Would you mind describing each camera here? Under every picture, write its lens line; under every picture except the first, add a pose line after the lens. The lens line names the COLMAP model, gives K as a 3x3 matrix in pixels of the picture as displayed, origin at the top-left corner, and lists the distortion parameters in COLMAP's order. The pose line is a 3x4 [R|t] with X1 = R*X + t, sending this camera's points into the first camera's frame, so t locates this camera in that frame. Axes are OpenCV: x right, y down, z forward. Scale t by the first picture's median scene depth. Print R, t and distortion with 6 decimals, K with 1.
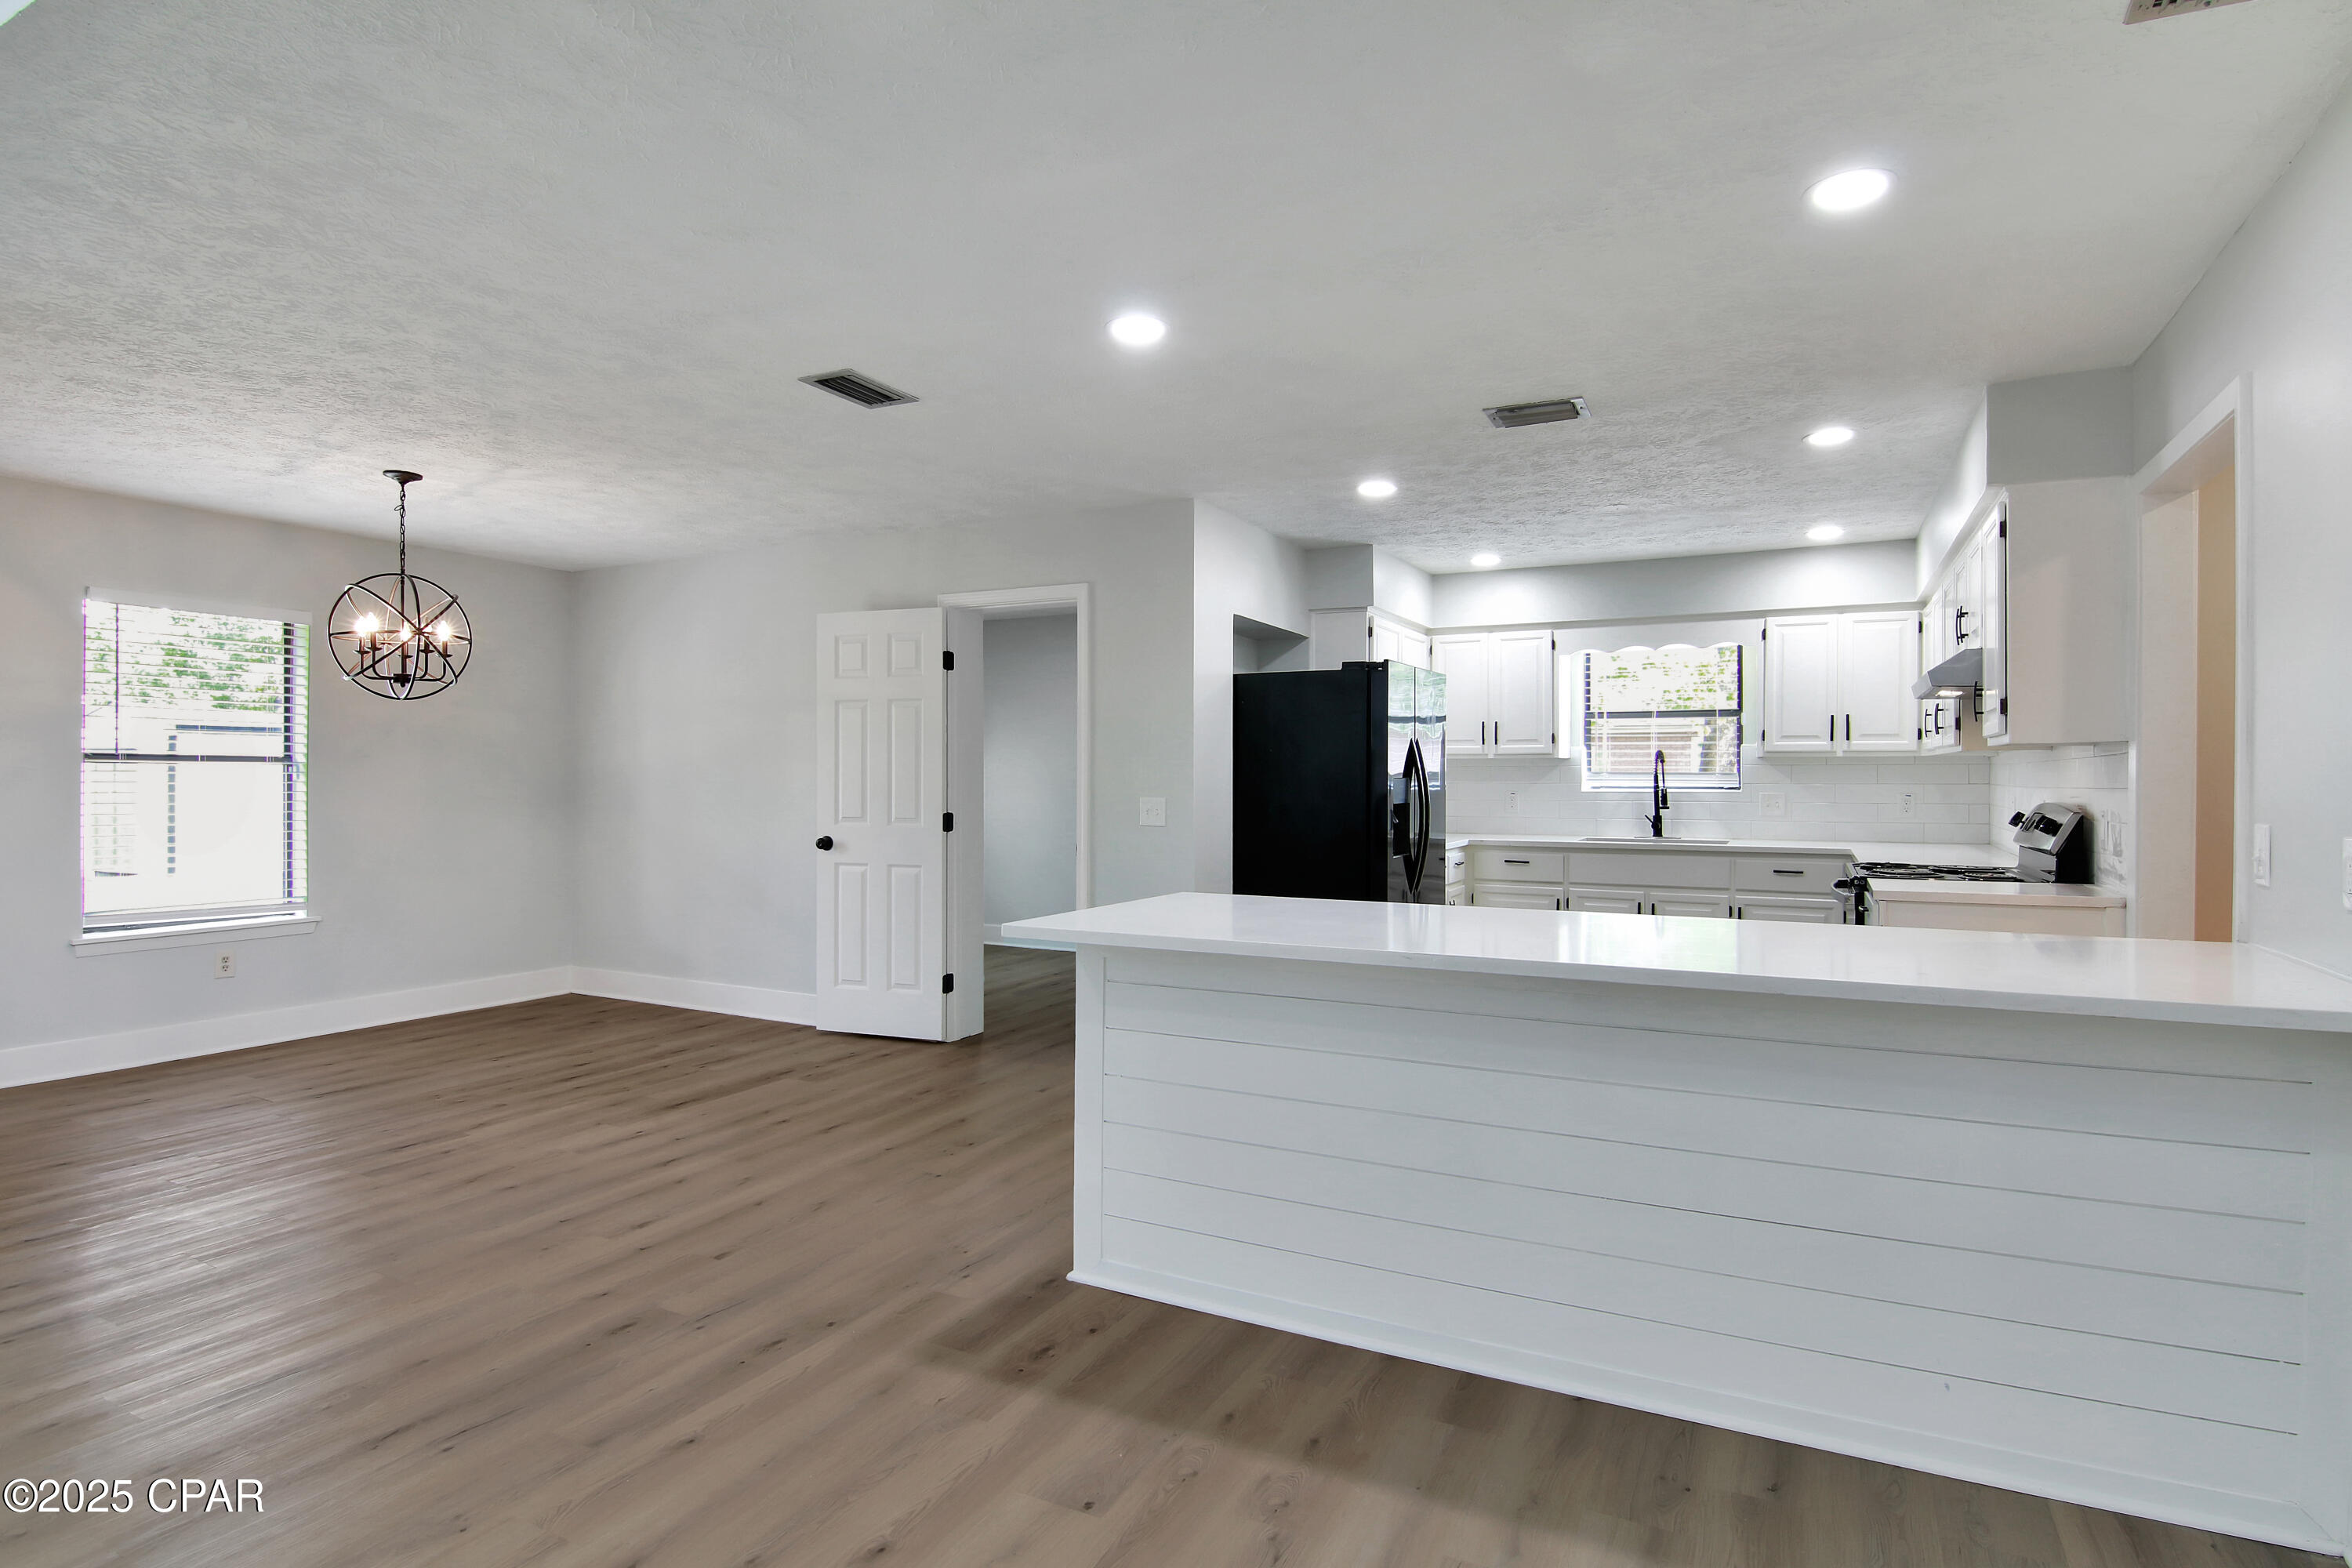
lens RADIAL K [[1201.5, 0, 1176.0], [0, 1201.5, 784.0], [0, 0, 1]] dist [-0.021363, -0.000725]
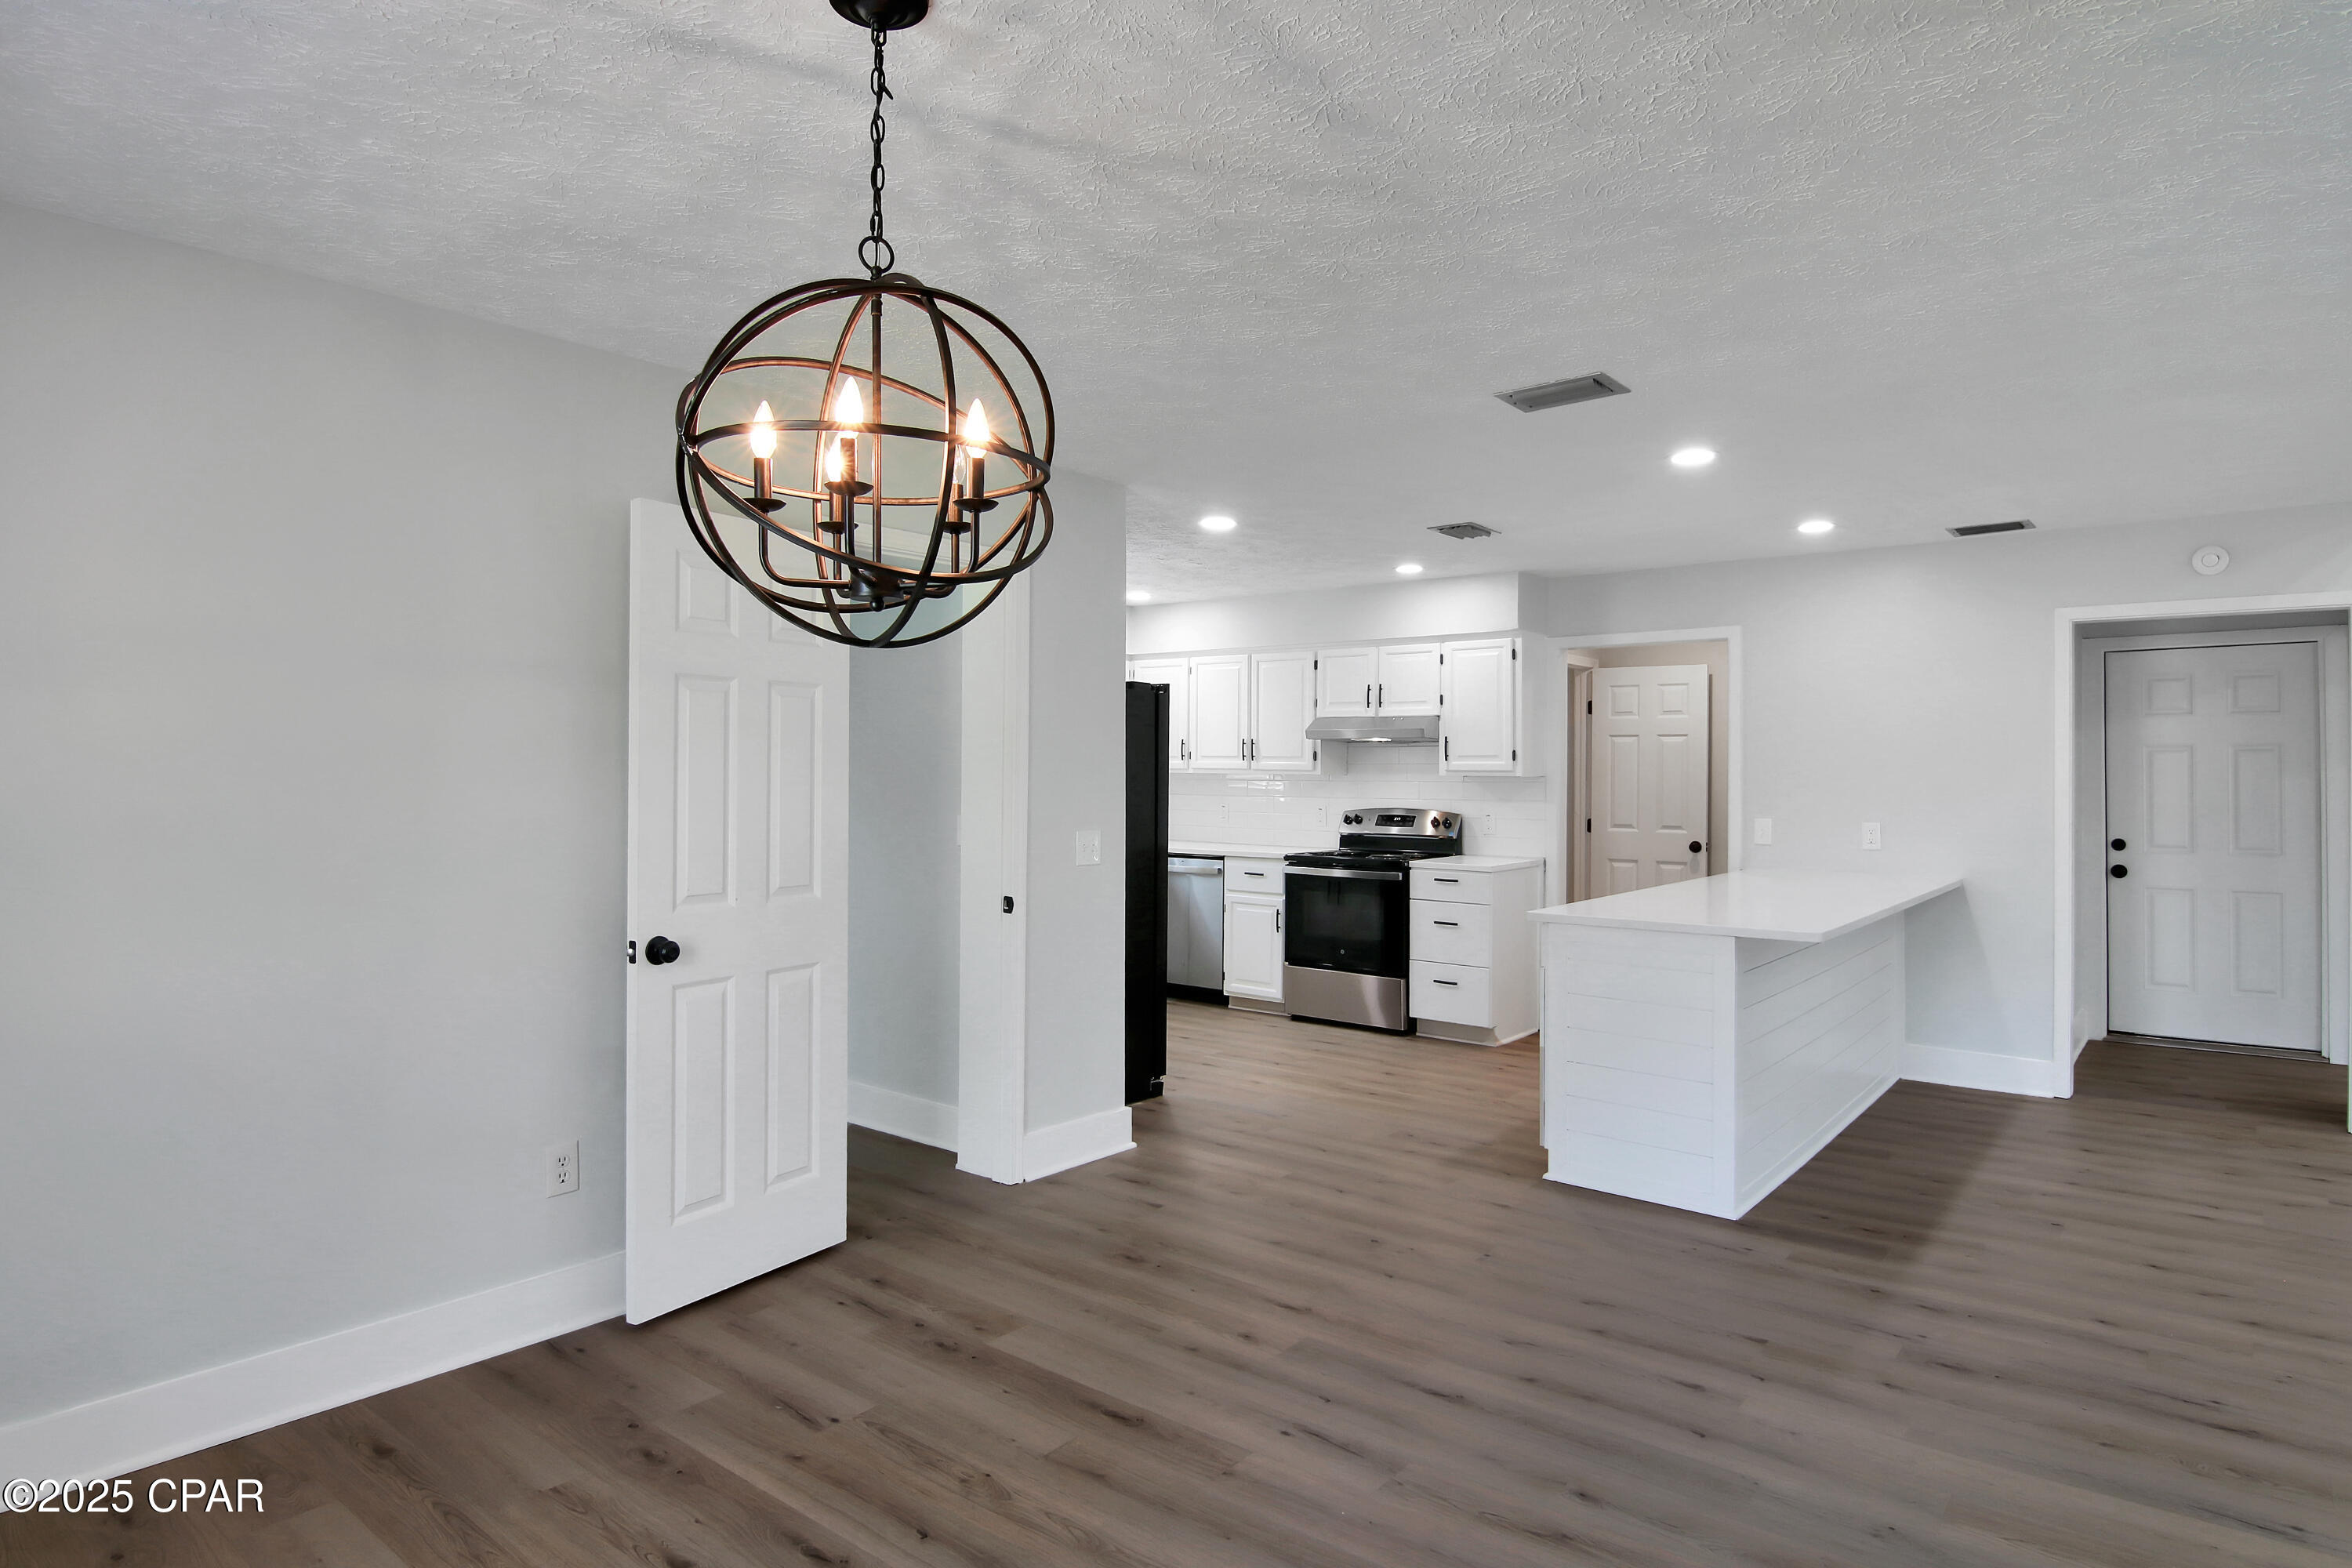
lens RADIAL K [[1343.7, 0, 1165.8], [0, 1343.7, 763.1], [0, 0, 1]] dist [-0.007189, -0.000949]
pose [[0.193717, 0.003010, 0.981053, -0.782655], [-0.001440, 0.999995, -0.002784, -0.028496], [-0.981056, -0.000874, 0.193720, 0.651296]]
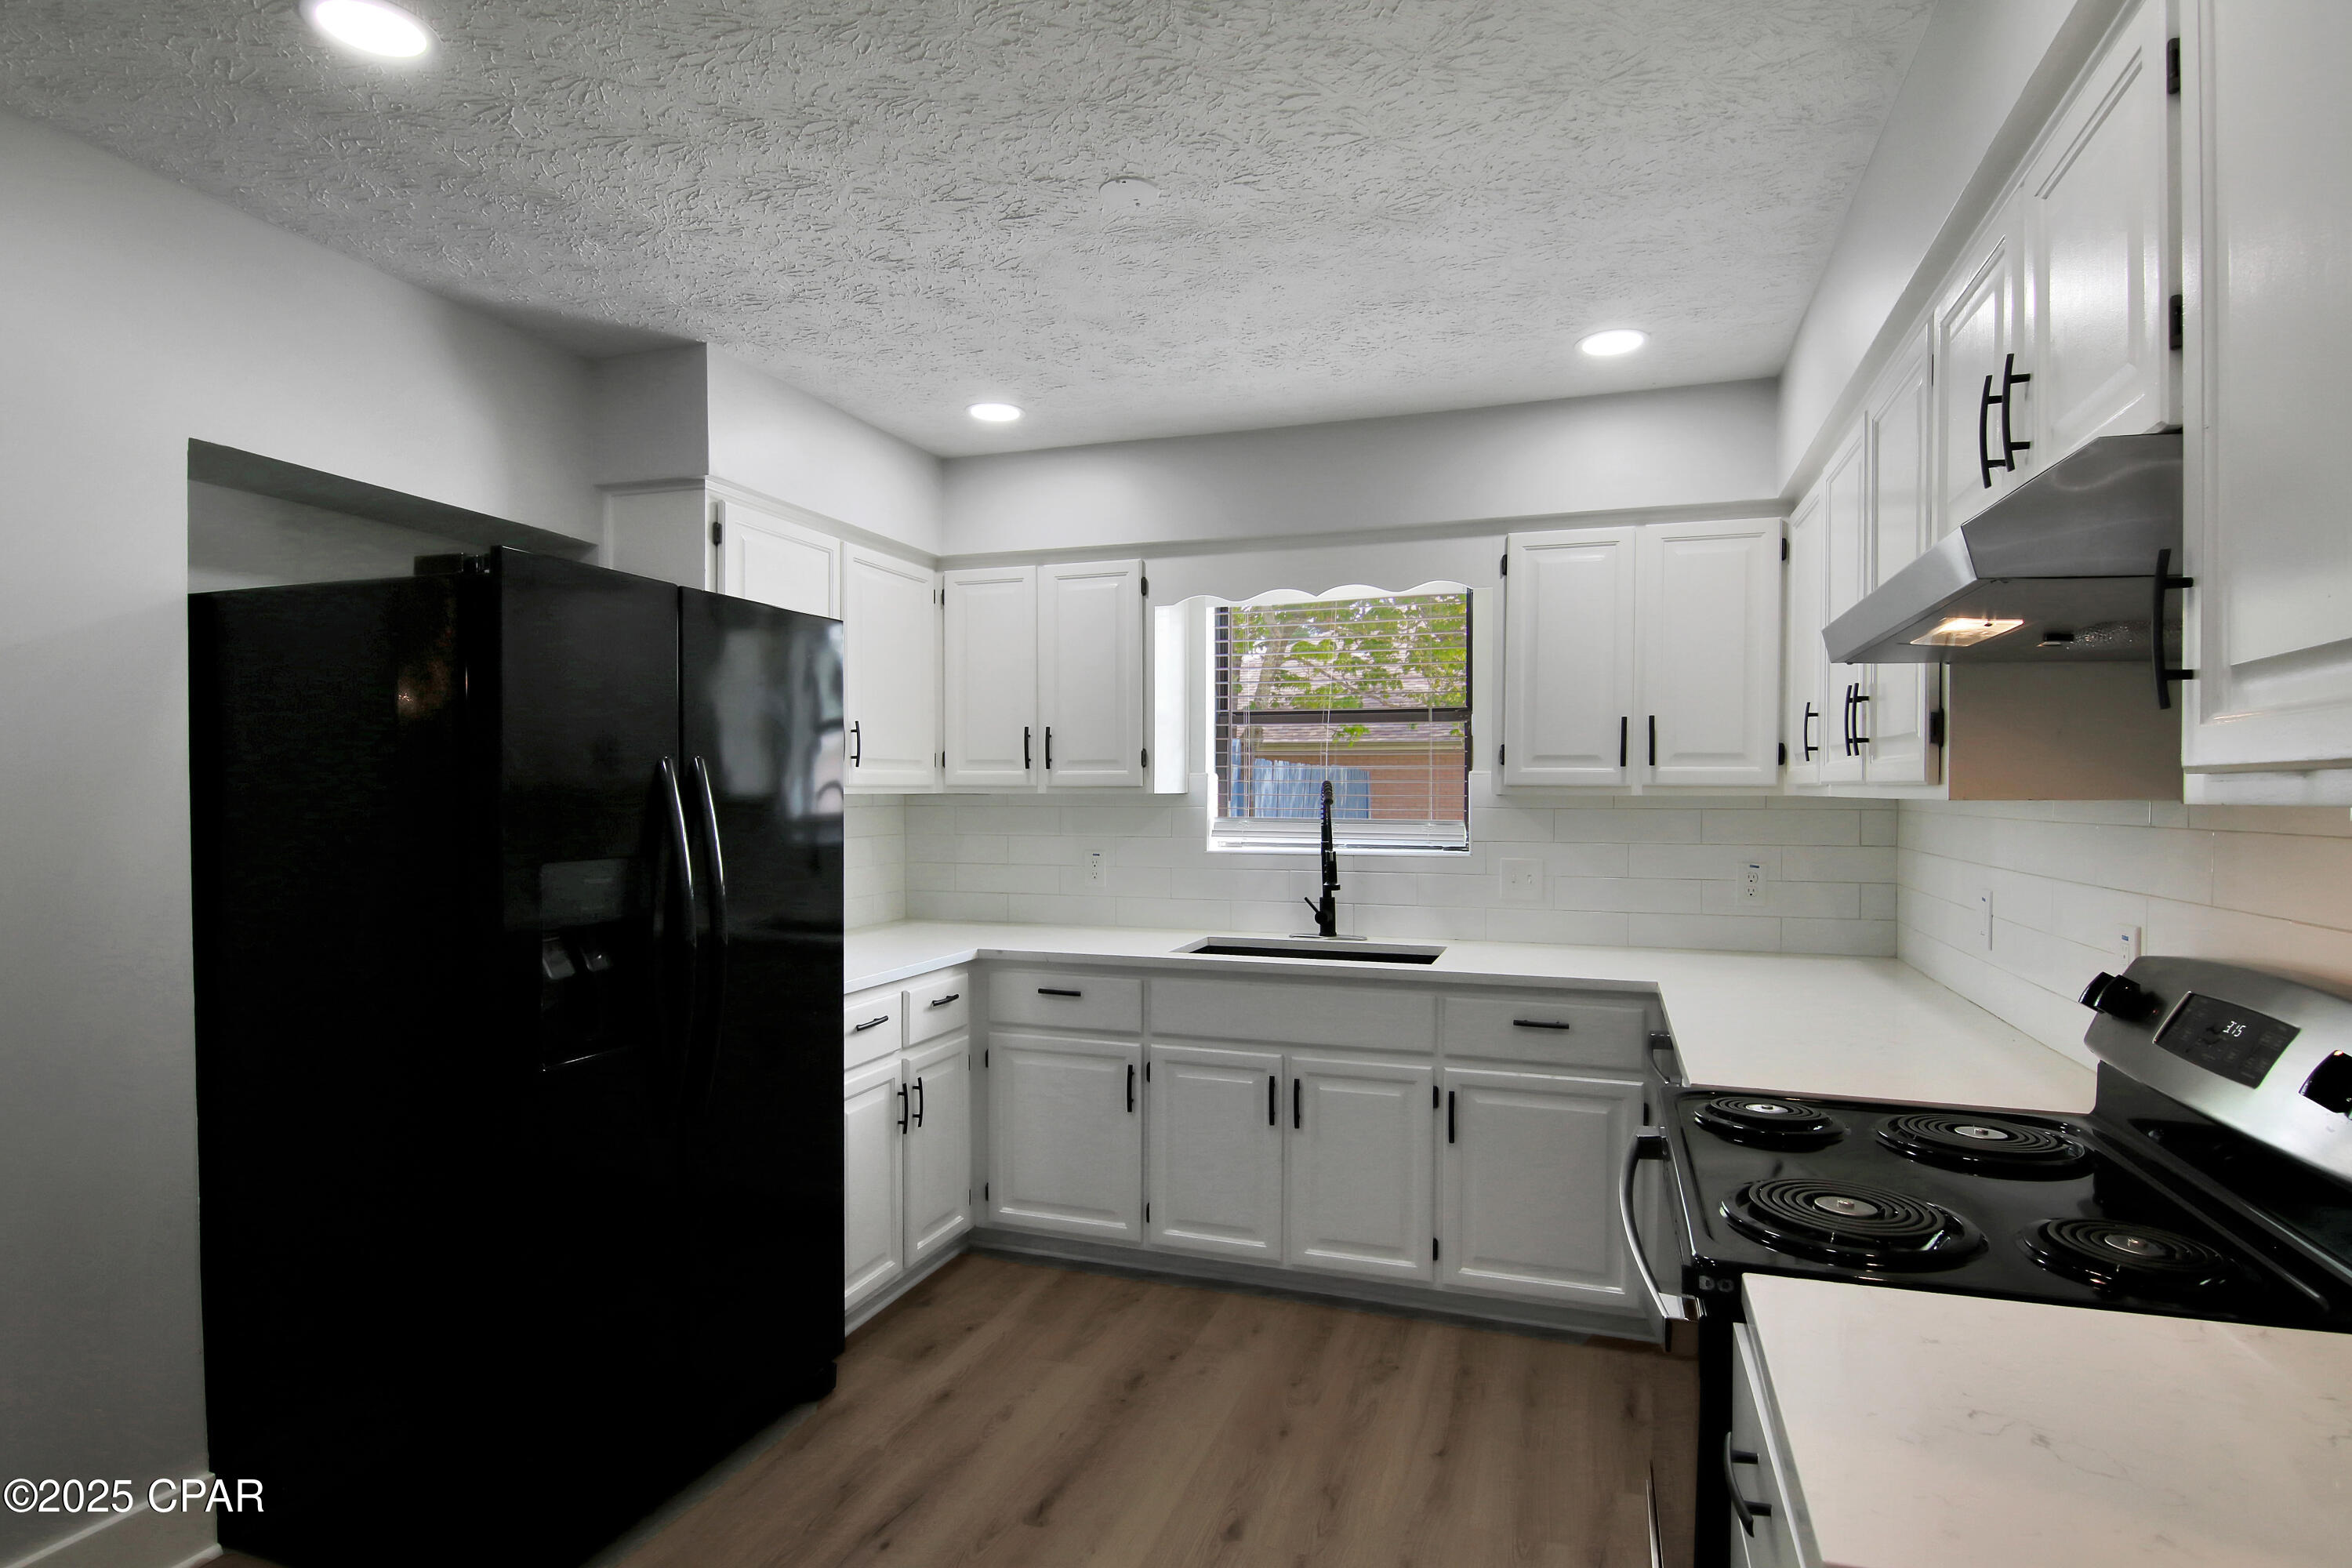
lens RADIAL K [[1204.3, 0, 1184.9], [0, 1204.3, 809.9], [0, 0, 1]] dist [-0.015158, -0.000985]
pose [[0.988221, -0.000875, 0.153031, 0.274104], [-0.000474, 0.999961, 0.008777, -0.021098], [-0.153033, -0.008746, 0.988182, 0.499781]]
